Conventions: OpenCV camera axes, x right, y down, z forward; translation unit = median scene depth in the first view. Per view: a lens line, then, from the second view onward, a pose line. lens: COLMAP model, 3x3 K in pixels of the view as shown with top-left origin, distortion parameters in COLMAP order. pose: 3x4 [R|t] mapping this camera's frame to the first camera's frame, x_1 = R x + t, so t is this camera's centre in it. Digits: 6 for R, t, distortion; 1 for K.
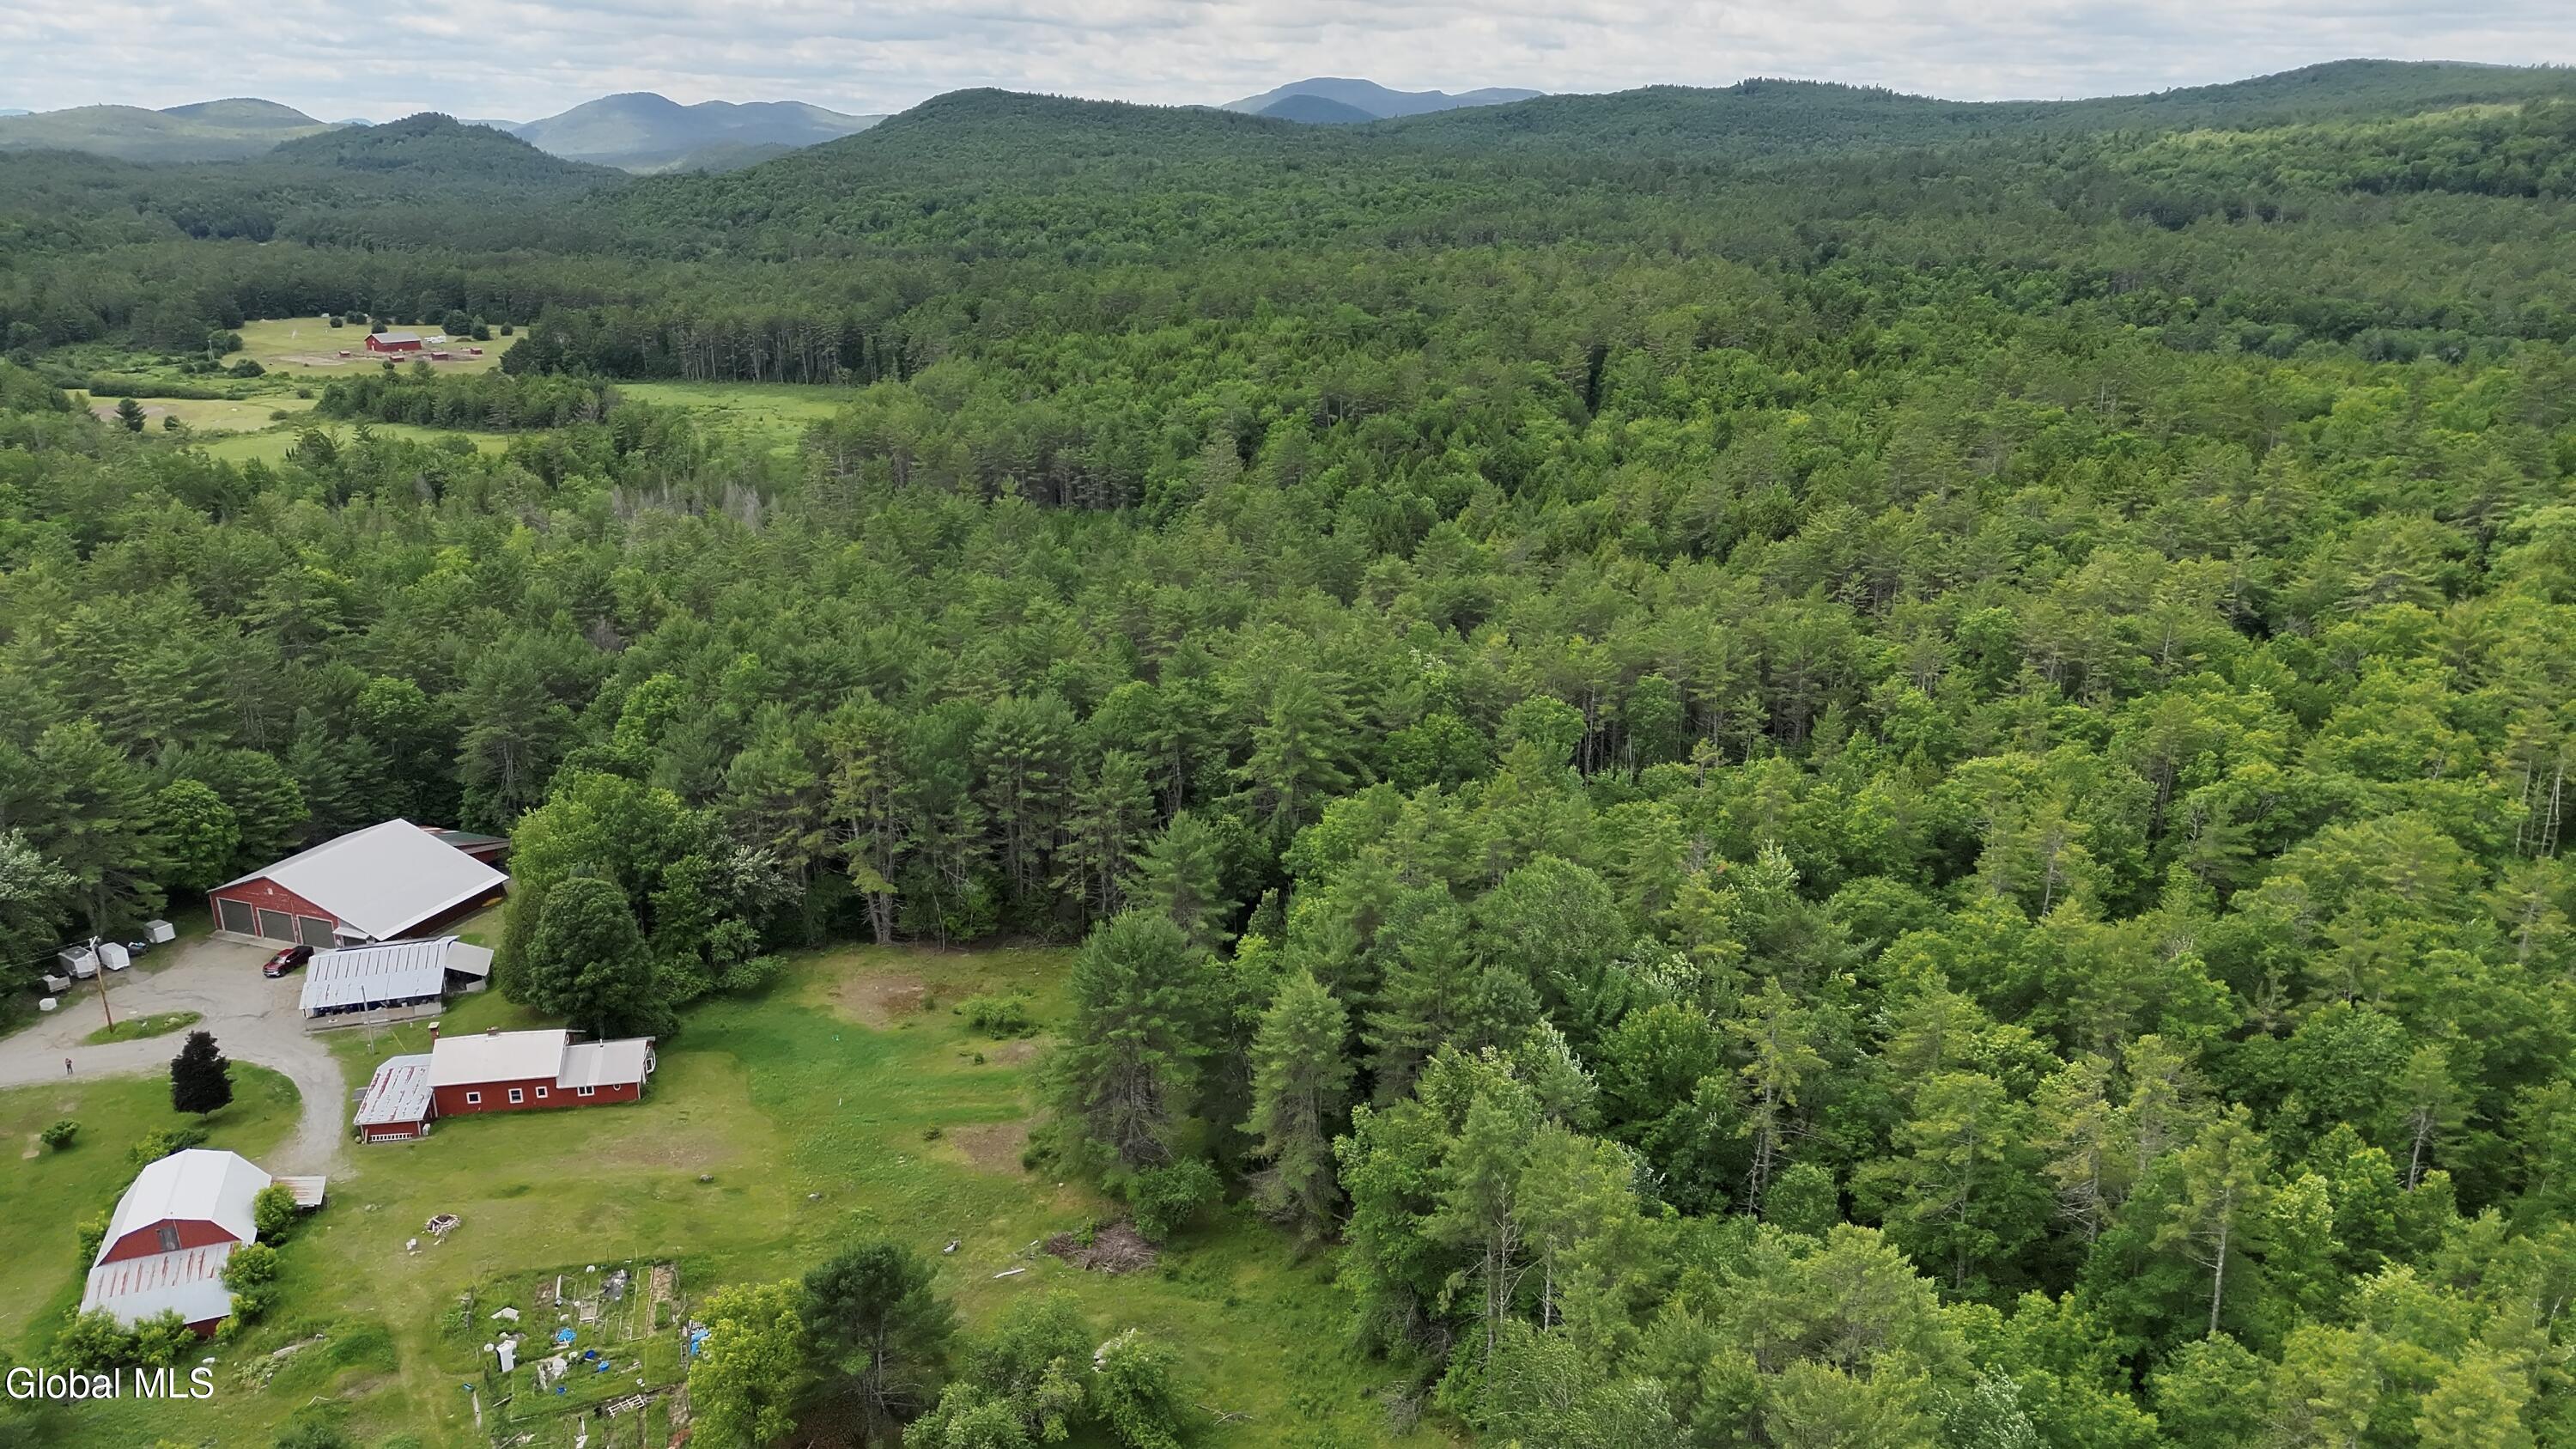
lens RADIAL K [[1806.4, 0, 1288.0], [0, 1806.4, 724.5], [0, 0, 1]] dist [0.083668, -0.082528]
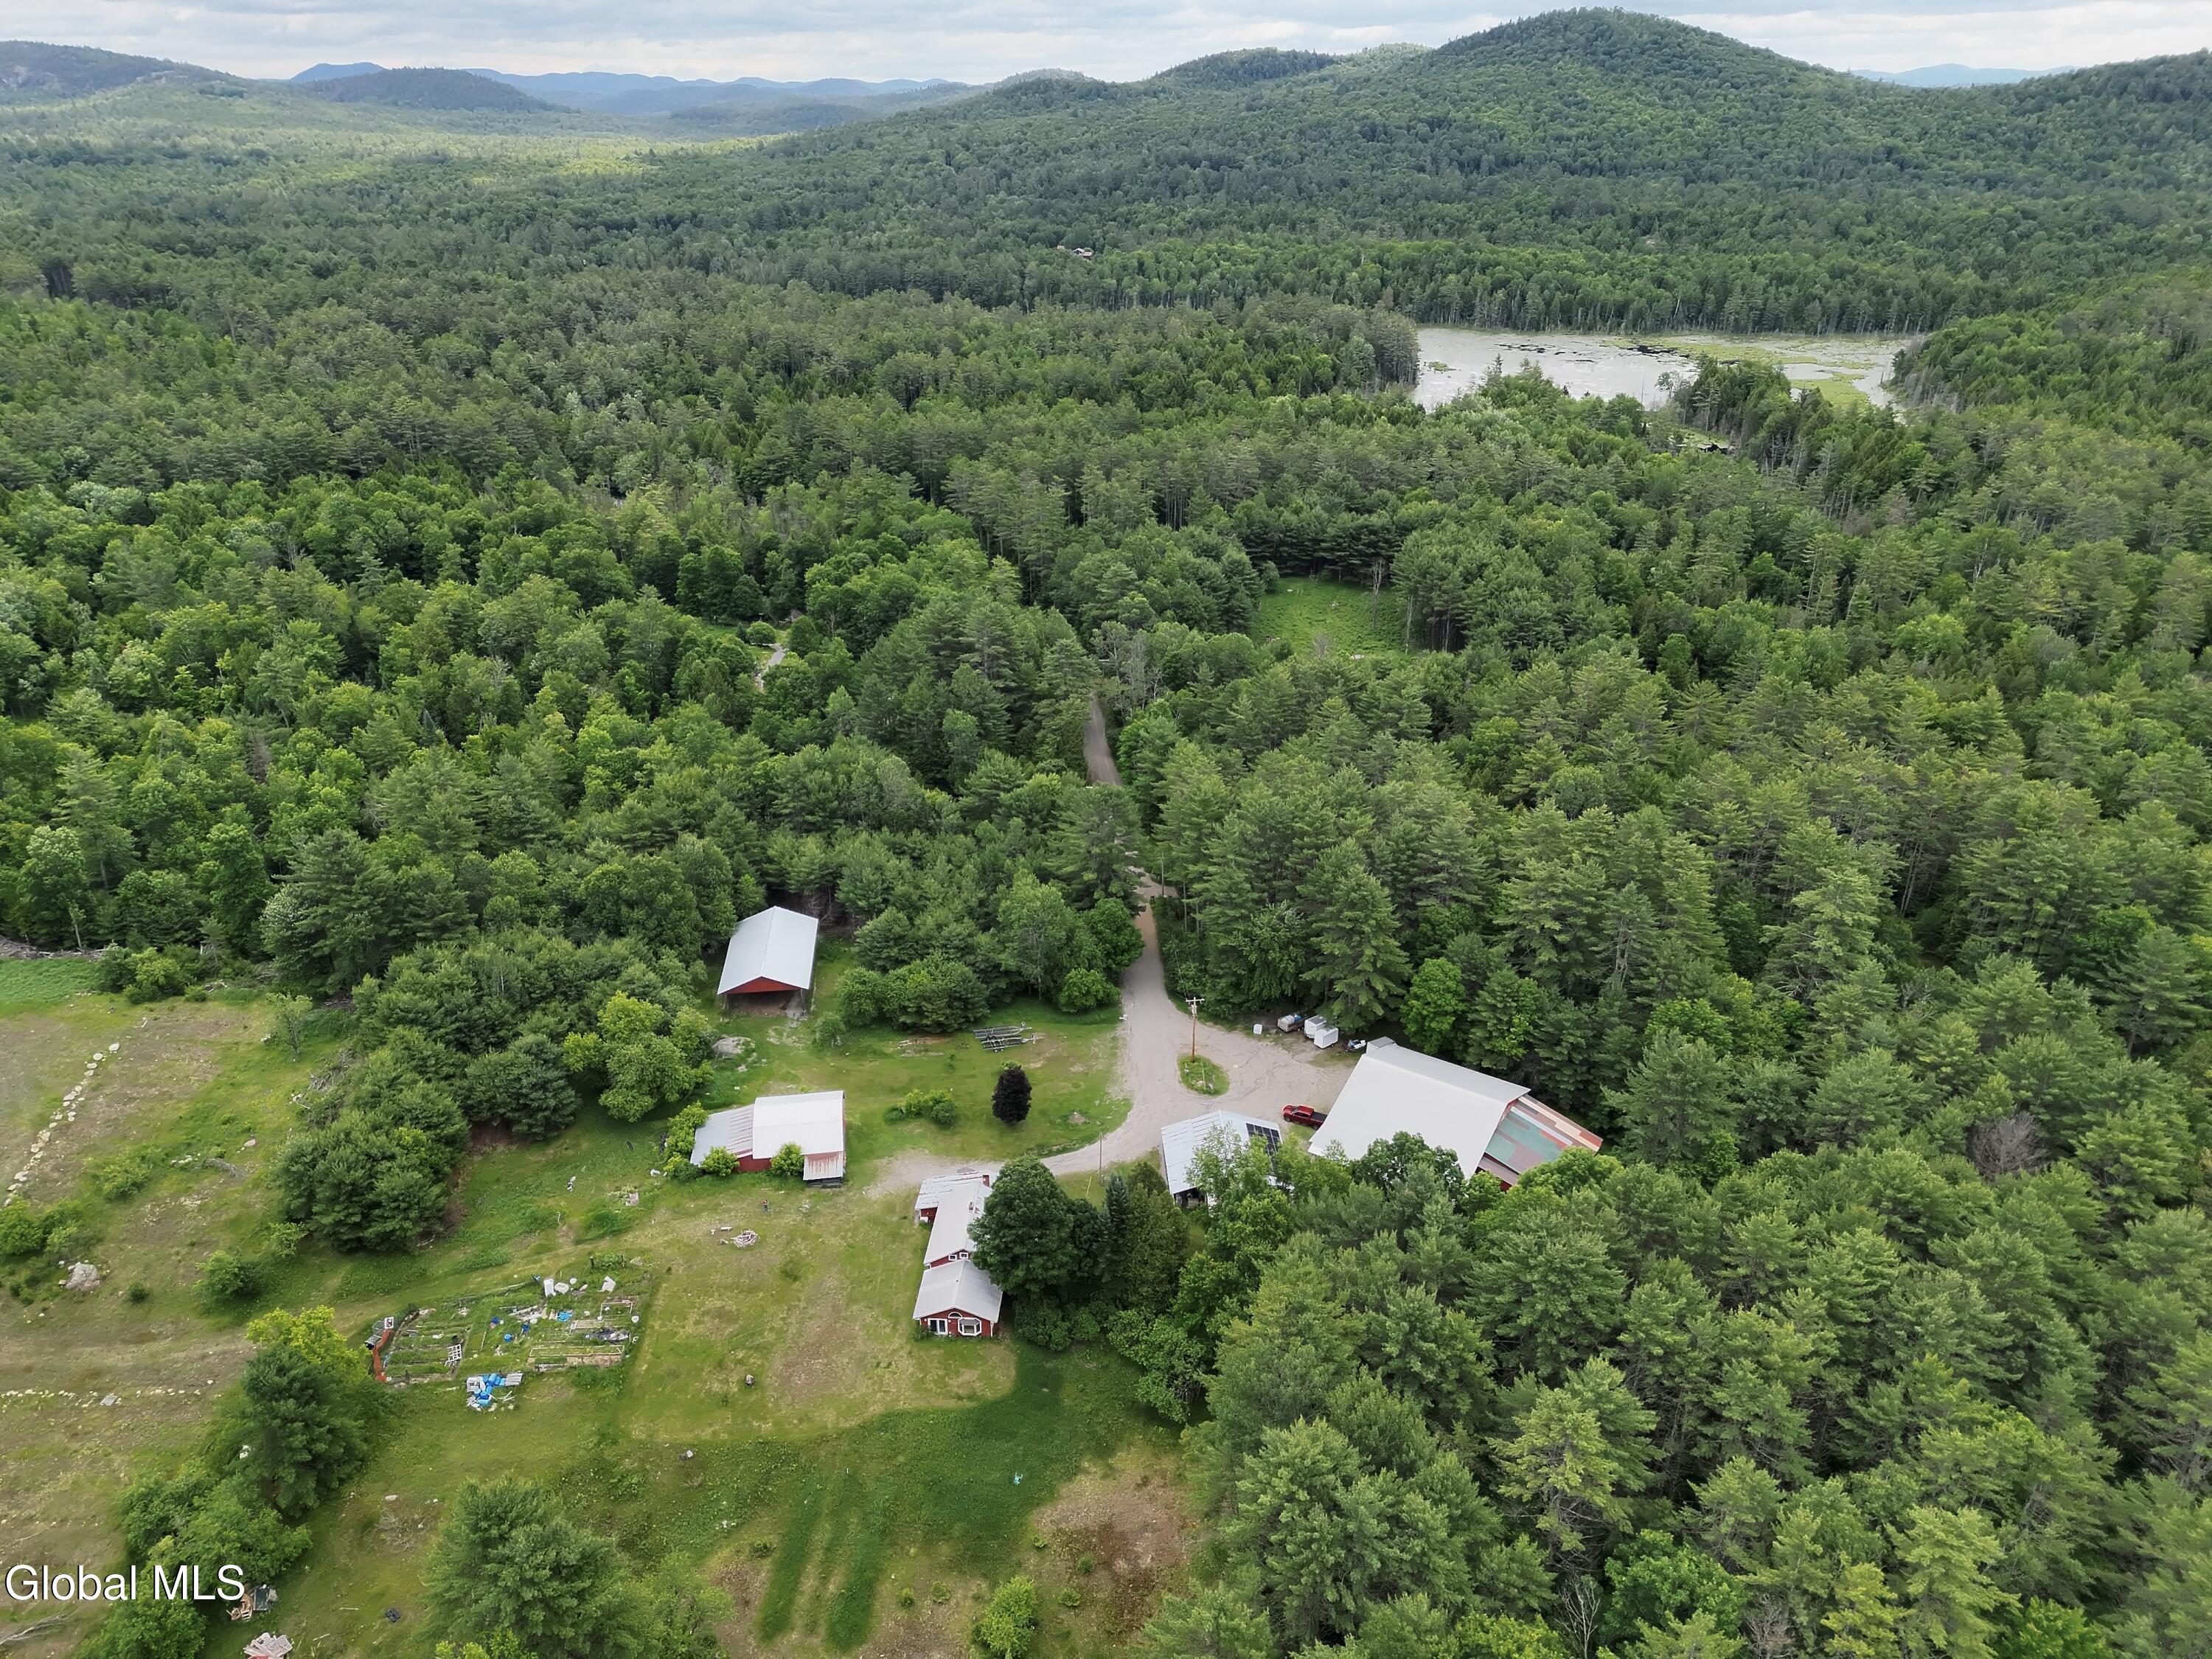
lens RADIAL K [[1551.9, 0, 1106.0], [0, 1551.9, 806.8], [0, 0, 1]] dist [0.087566, -0.085168]
pose [[-0.230105, 0.399610, -0.887335, 0.267498], [-0.295838, 0.839926, 0.454976, -0.414436], [0.927109, 0.367200, -0.075051, 0.802874]]
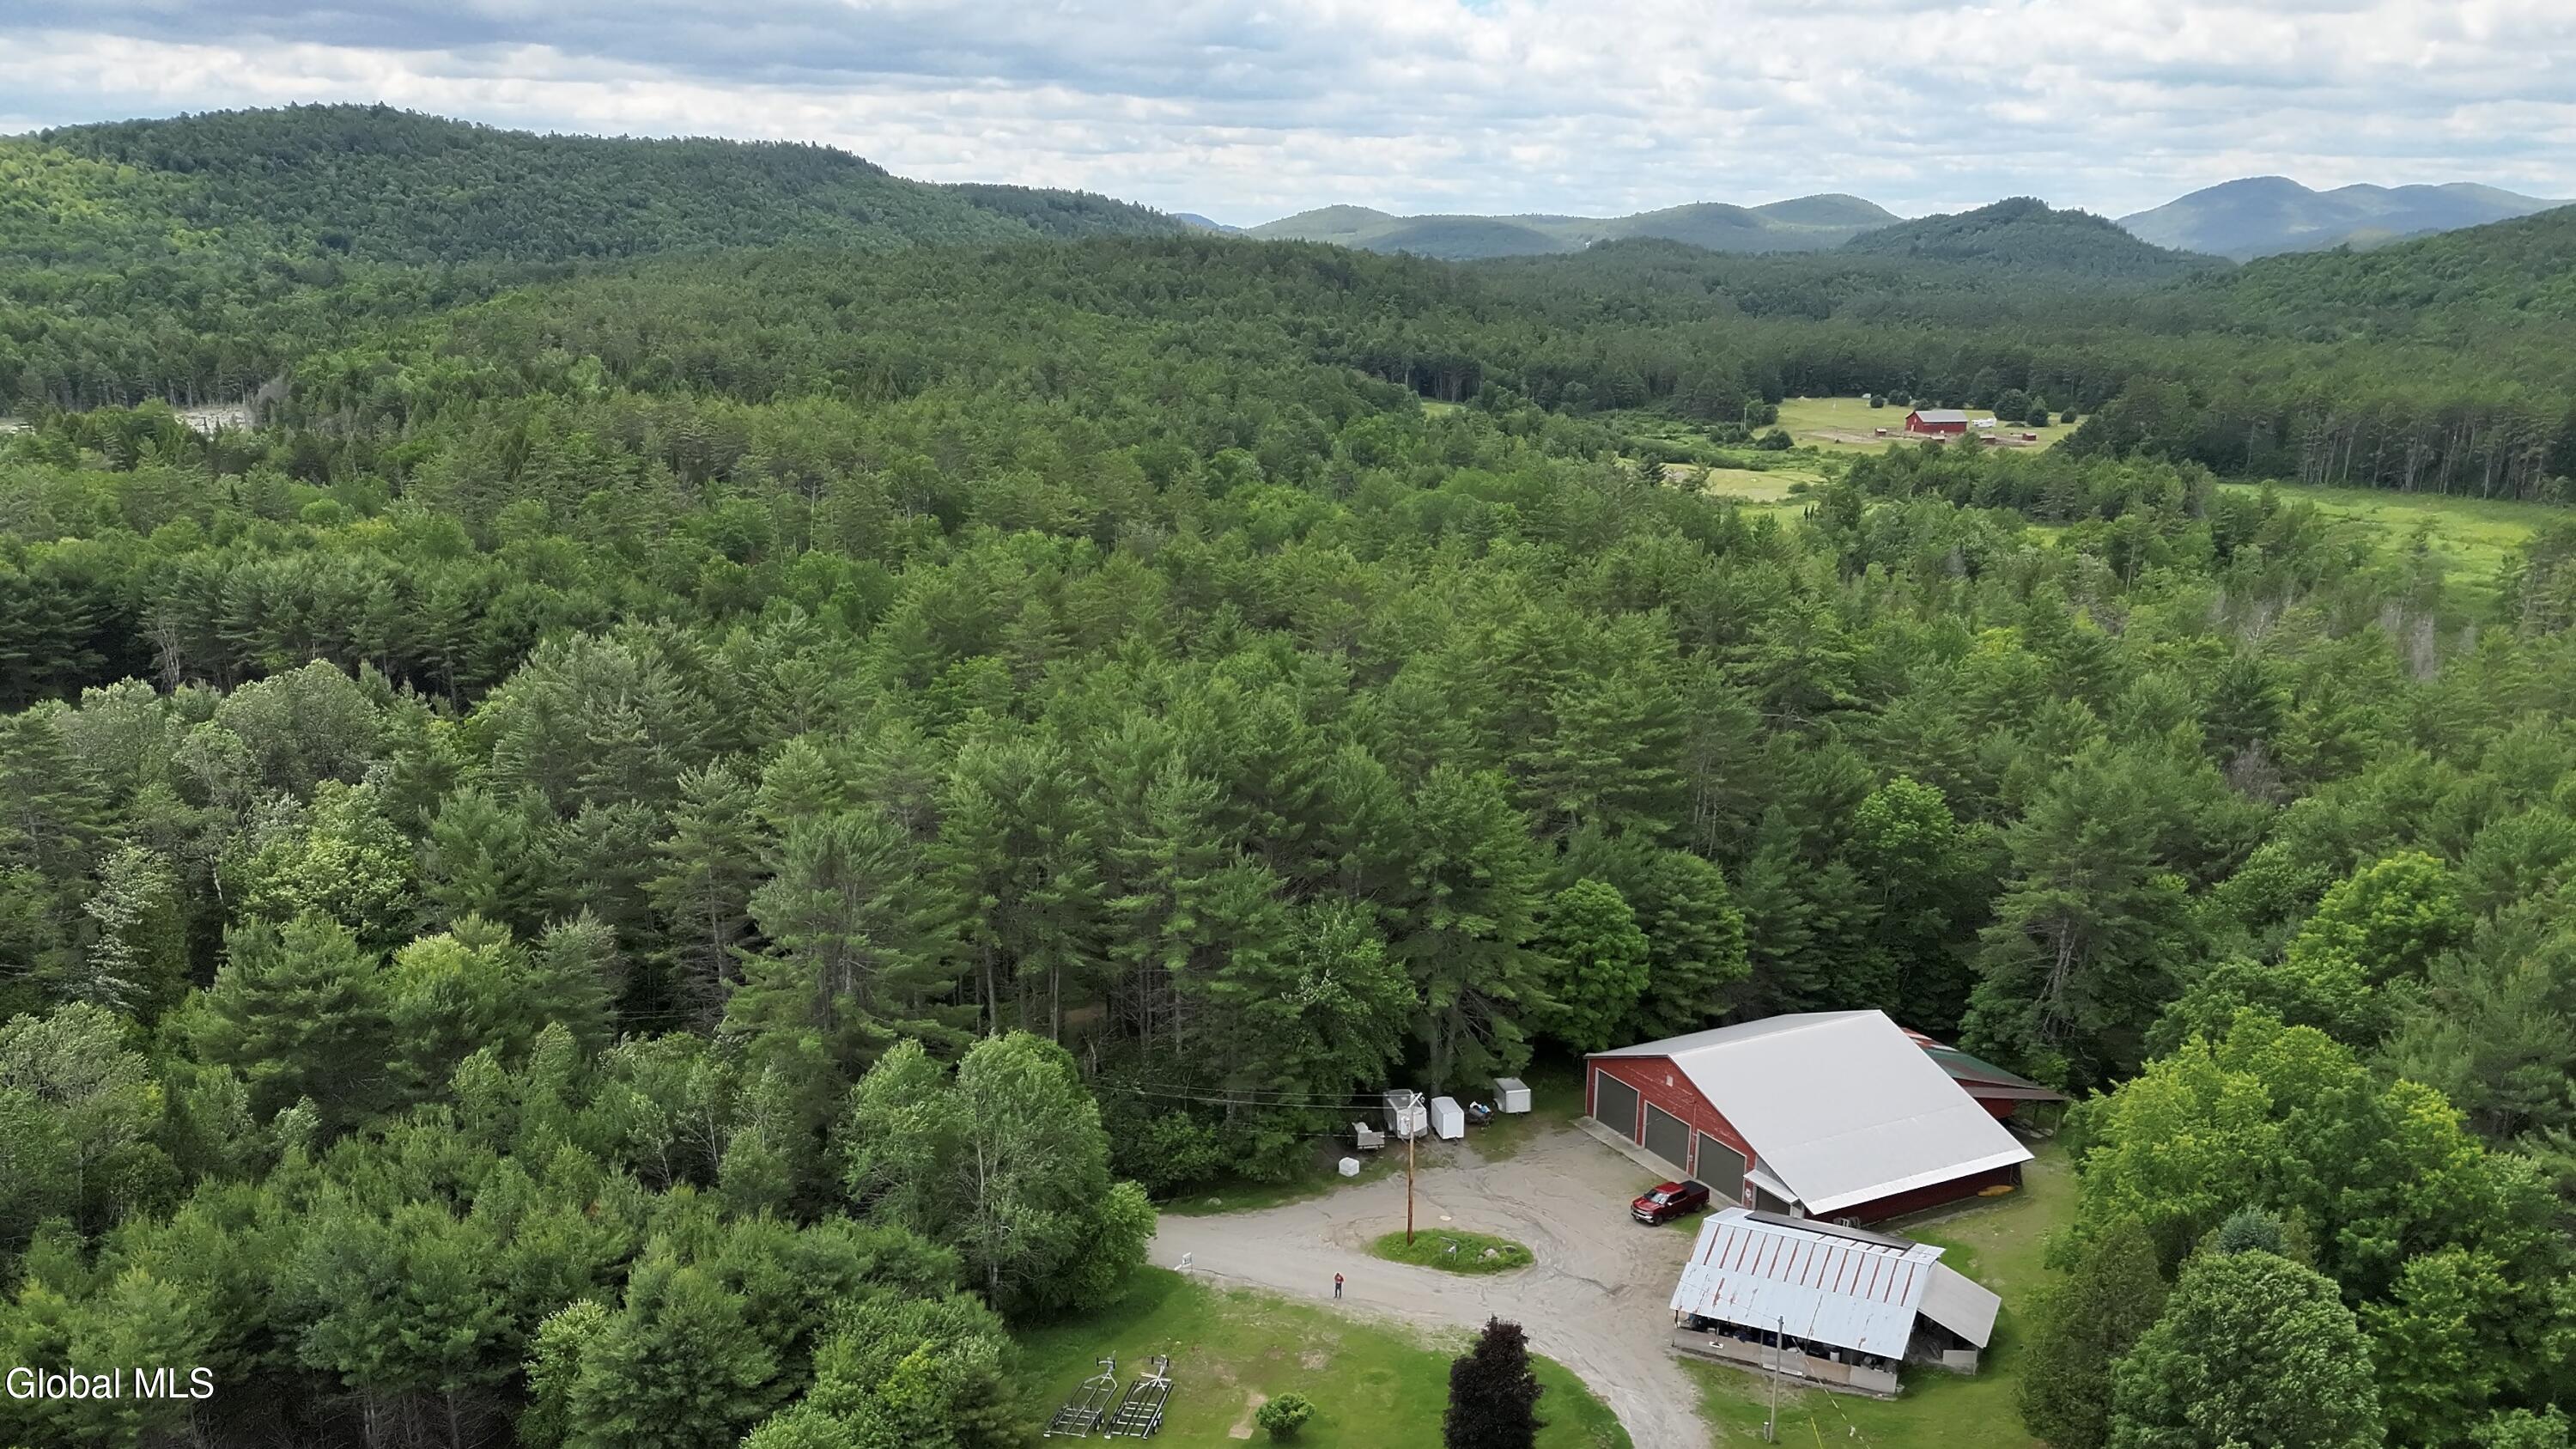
lens RADIAL K [[2069.6, 0, 1287.7], [0, 2069.6, 991.8], [0, 0, 1]] dist [0.093598, -0.103121]
pose [[0.746024, 0.225600, -0.626541, -0.202663], [-0.204726, 0.972999, 0.106582, 0.012198], [0.633668, 0.048756, 0.772067, 0.350240]]
